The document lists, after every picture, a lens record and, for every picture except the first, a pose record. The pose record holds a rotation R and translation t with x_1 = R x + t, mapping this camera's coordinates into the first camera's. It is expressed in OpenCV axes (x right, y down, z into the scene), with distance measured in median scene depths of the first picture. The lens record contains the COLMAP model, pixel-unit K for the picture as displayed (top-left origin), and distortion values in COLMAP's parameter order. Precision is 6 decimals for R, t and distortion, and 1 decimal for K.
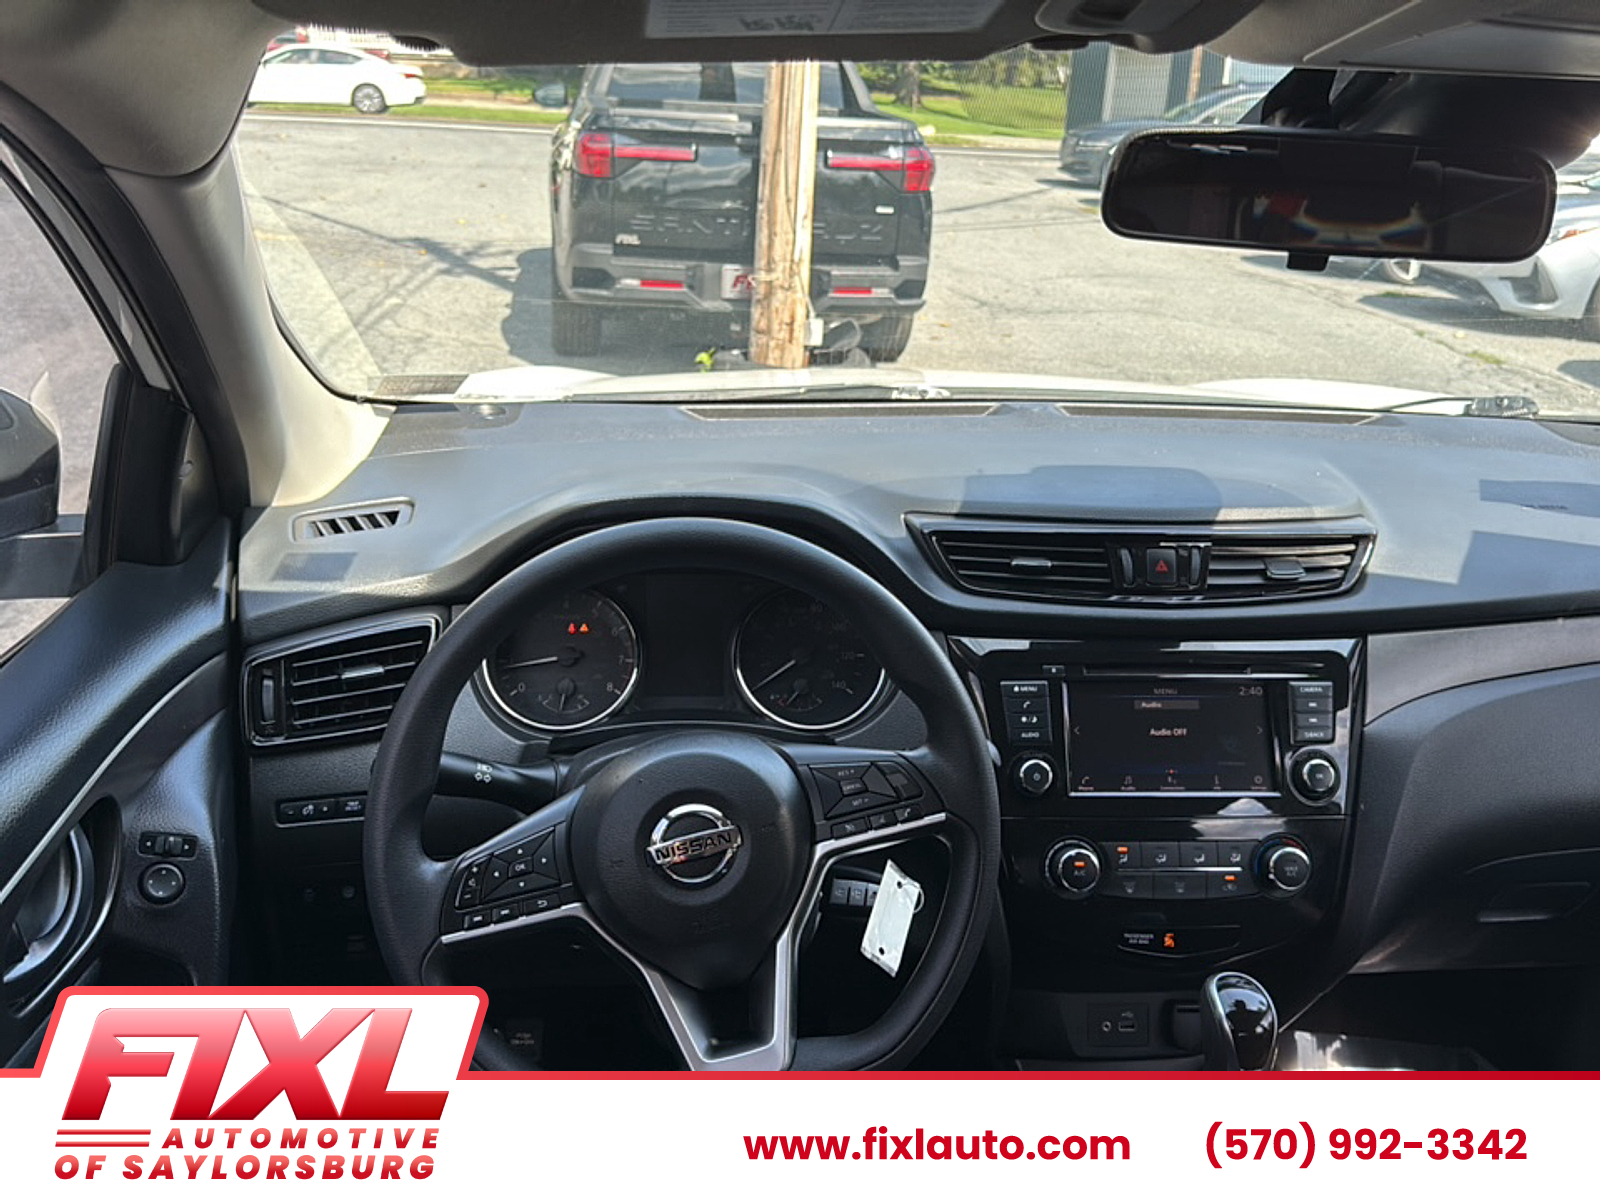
lens RADIAL K [[1501.4, 0, 765.4], [0, 1501.4, 632.3], [0, 0, 1]] dist [0.026229, 0.000000]
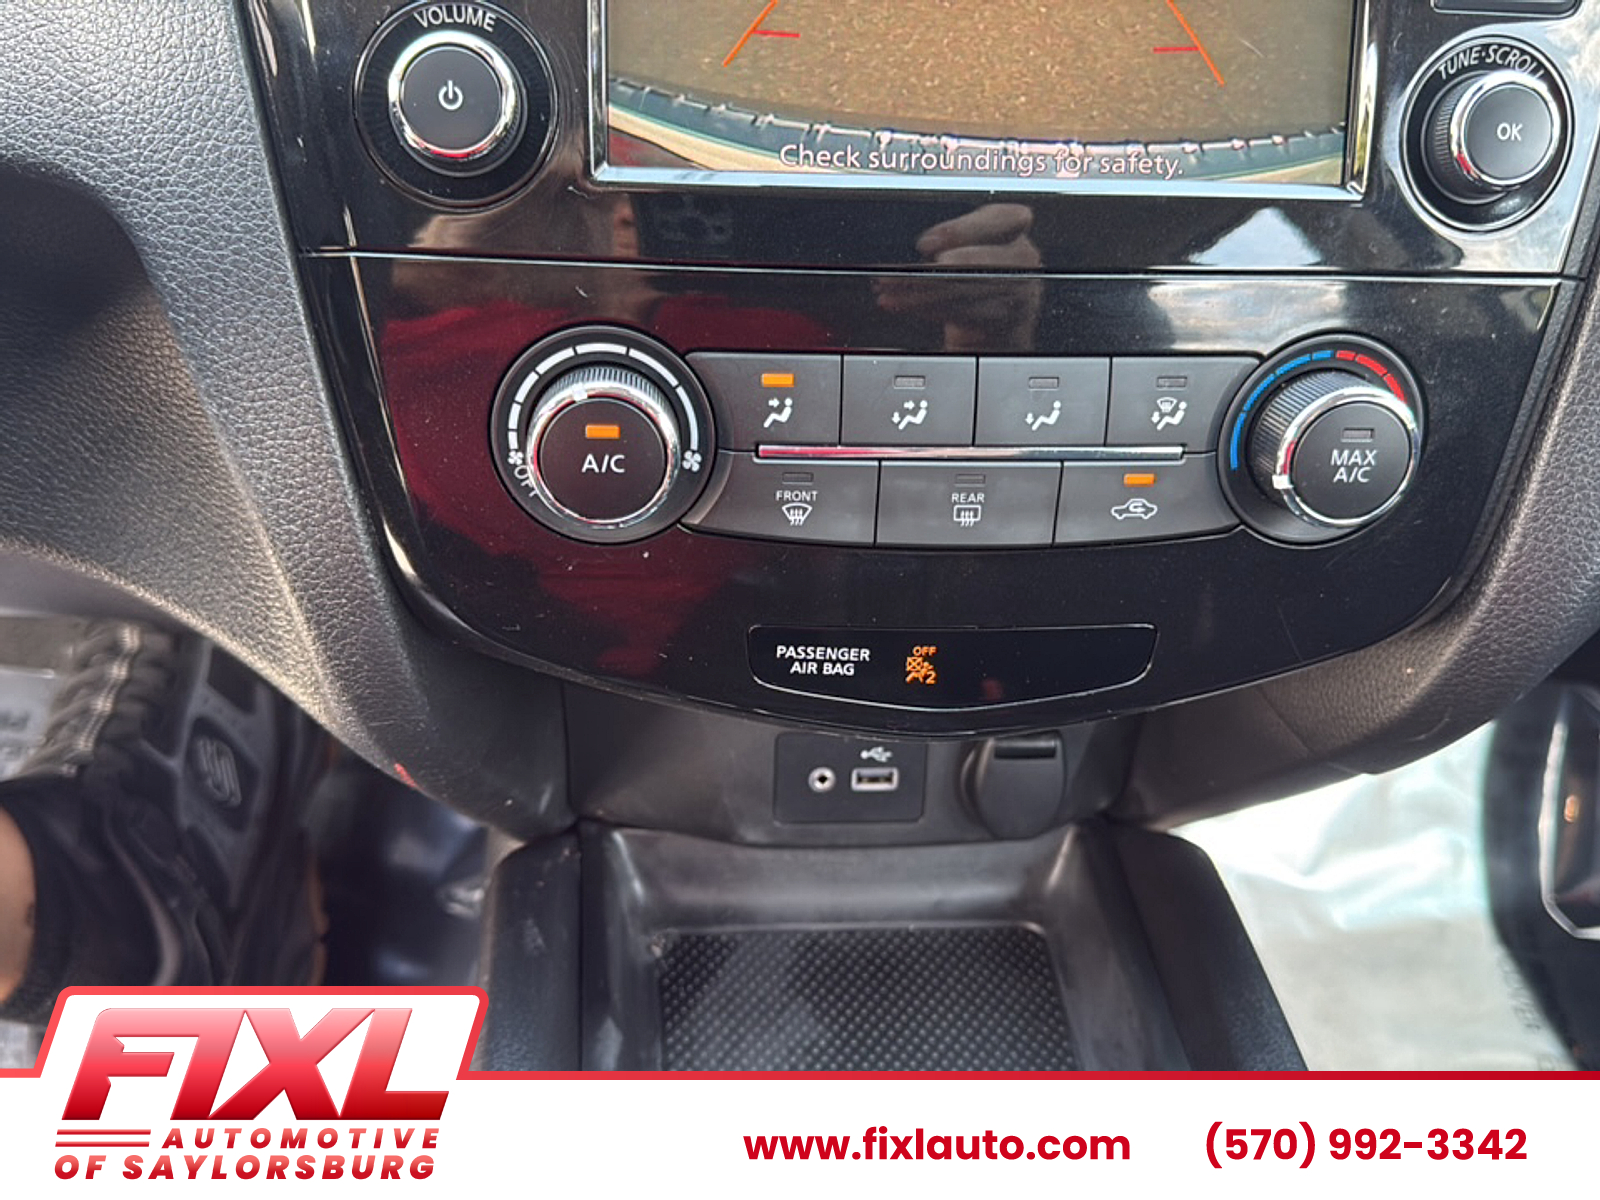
lens RADIAL K [[1501.4, 0, 784.6], [0, 1501.4, 628.1], [0, 0, 1]] dist [0.026229, 0.000000]
pose [[0.999571, 0.029287, 0.000238, 0.234889], [-0.027164, 0.924008, 0.381406, 0.076899], [0.010950, -0.381249, 0.924408, 0.700482]]
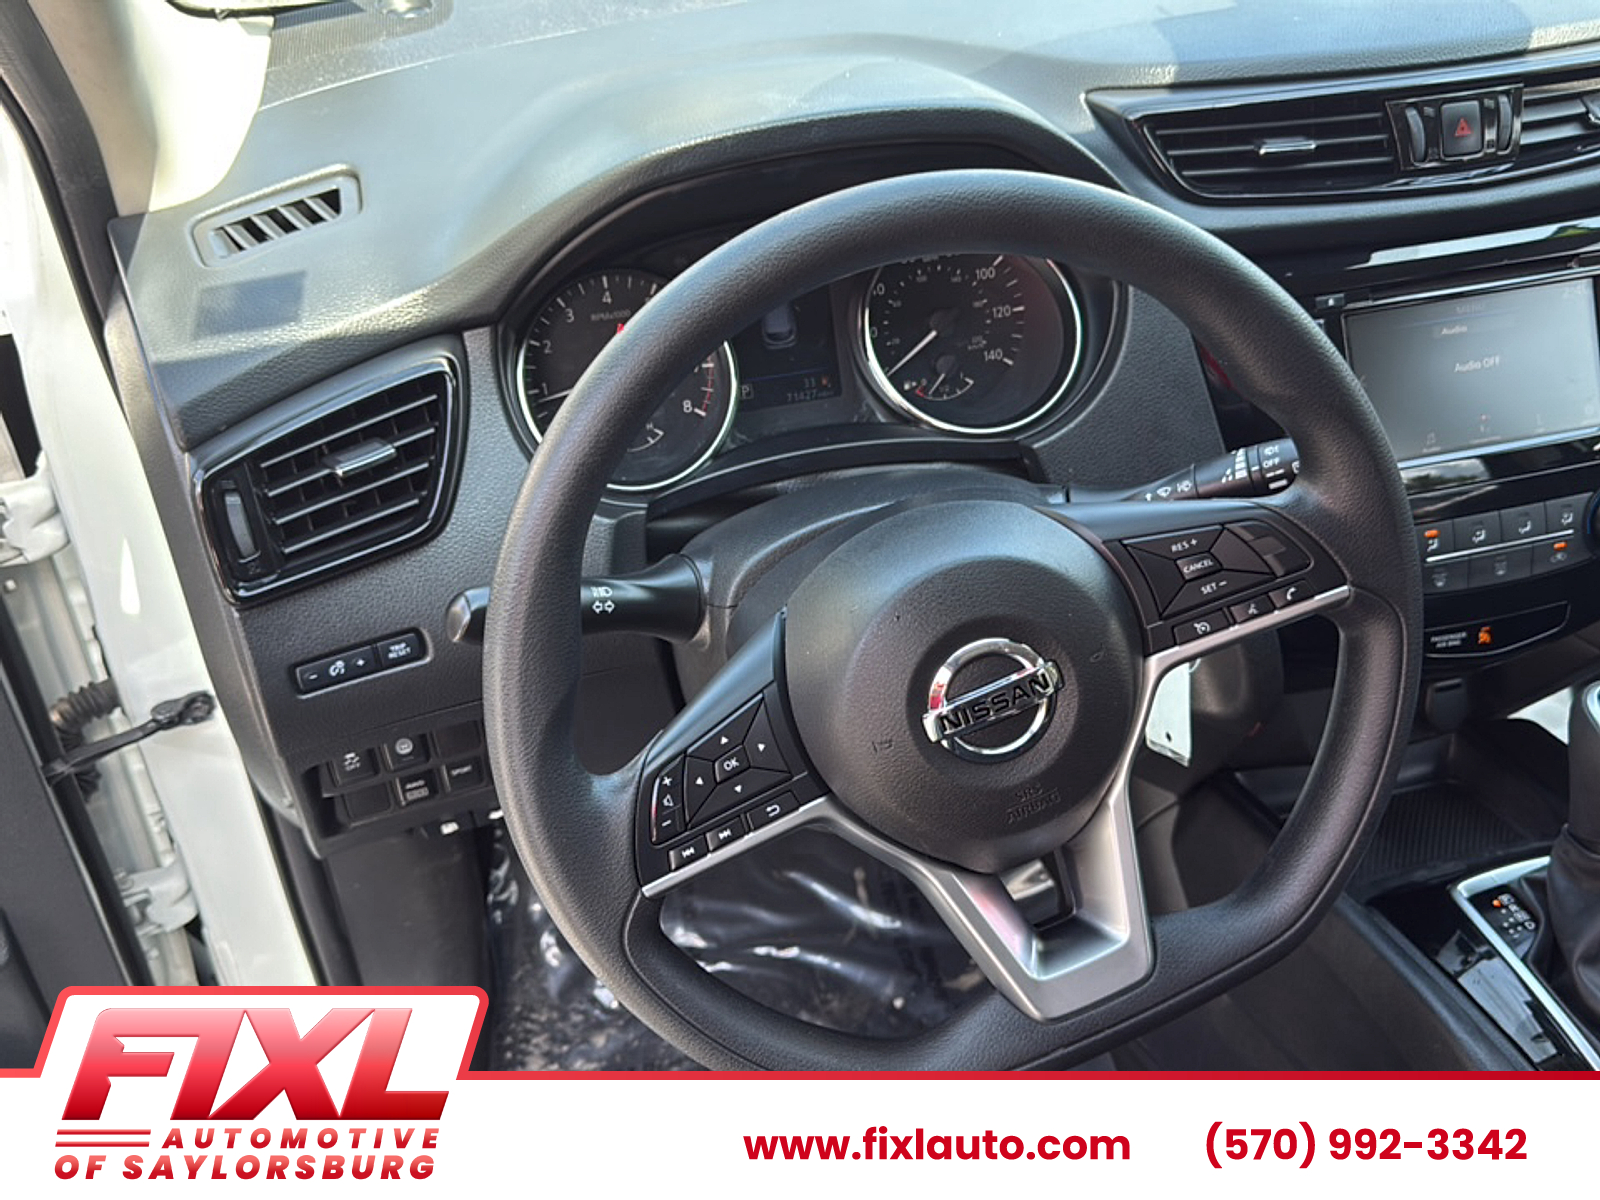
lens RADIAL K [[1501.4, 0, 775.5], [0, 1501.4, 630.5], [0, 0, 1]] dist [0.026229, 0.000000]
pose [[0.982175, -0.163325, 0.093042, -0.158518], [0.127157, 0.941857, 0.311025, -0.083988], [-0.138430, -0.293650, 0.945836, 0.311839]]
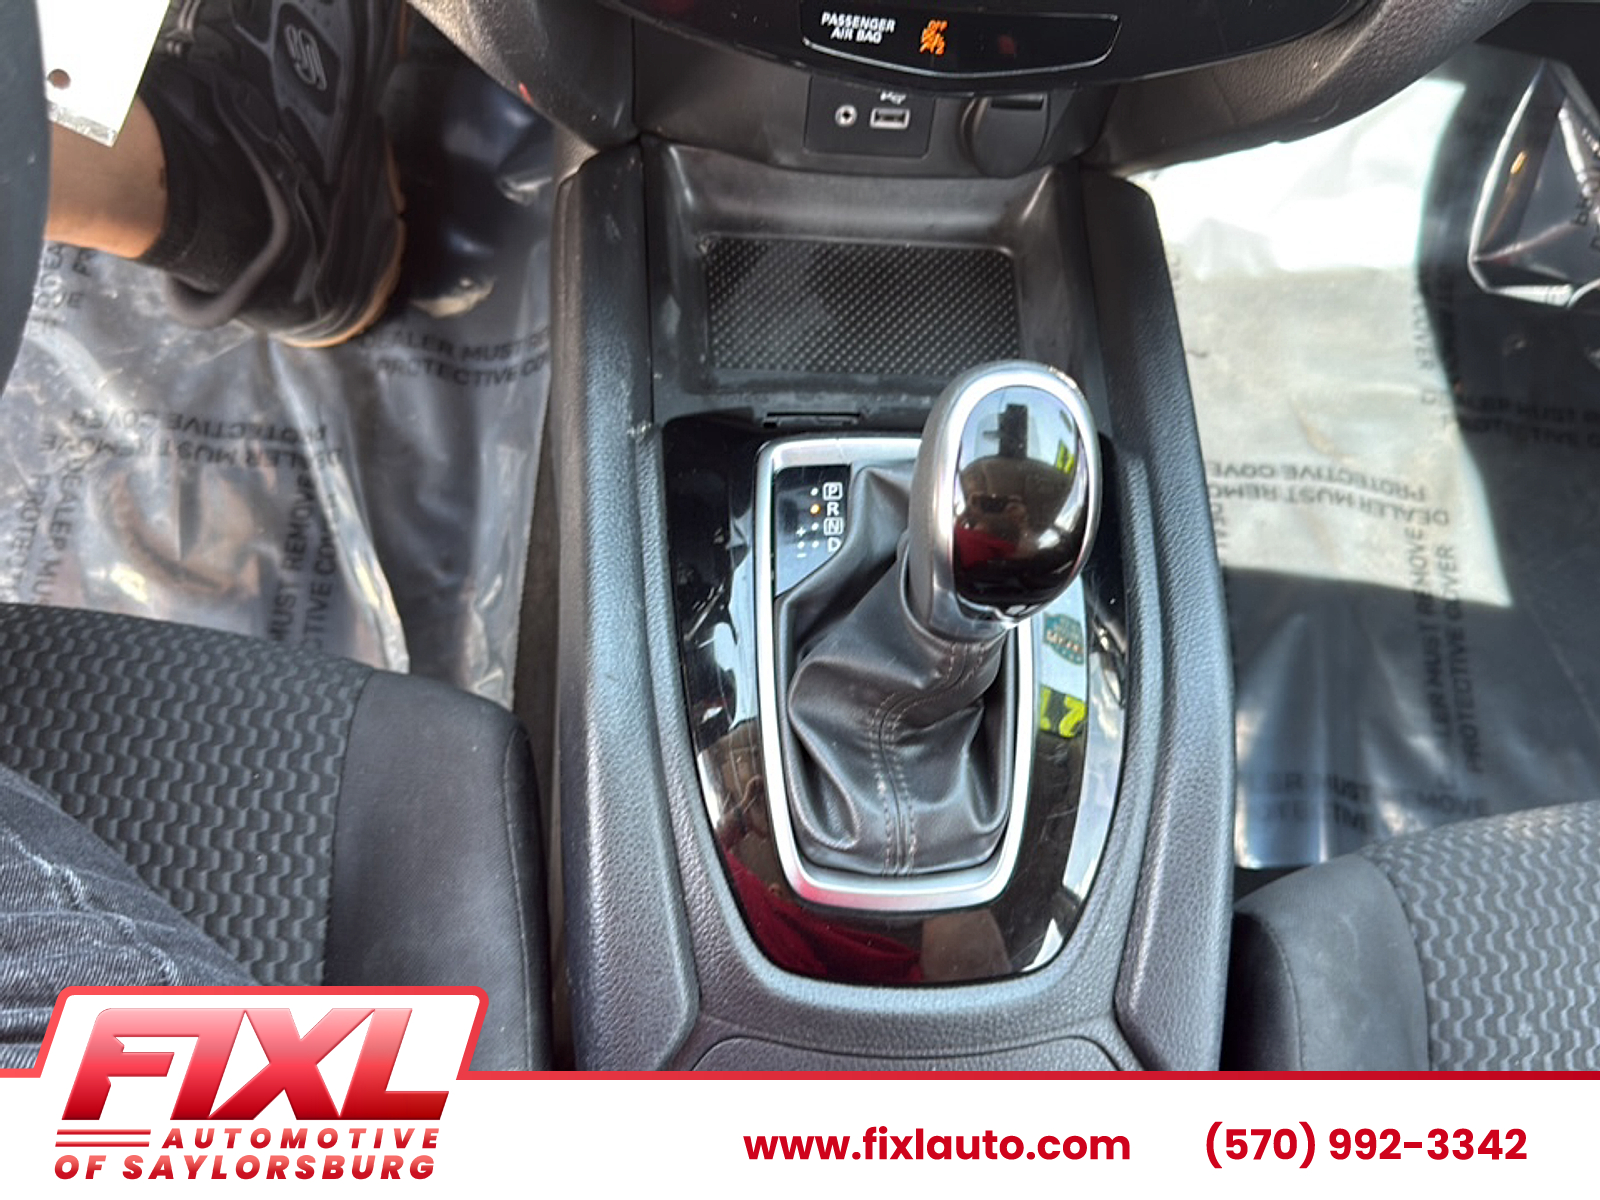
lens RADIAL K [[1501.4, 0, 802.3], [0, 1501.4, 622.5], [0, 0, 1]] dist [0.026229, 0.000000]
pose [[0.994939, 0.092351, 0.039606, 0.227242], [-0.091291, 0.666017, 0.740329, 0.011880], [0.041992, -0.740198, 0.671077, 0.599428]]
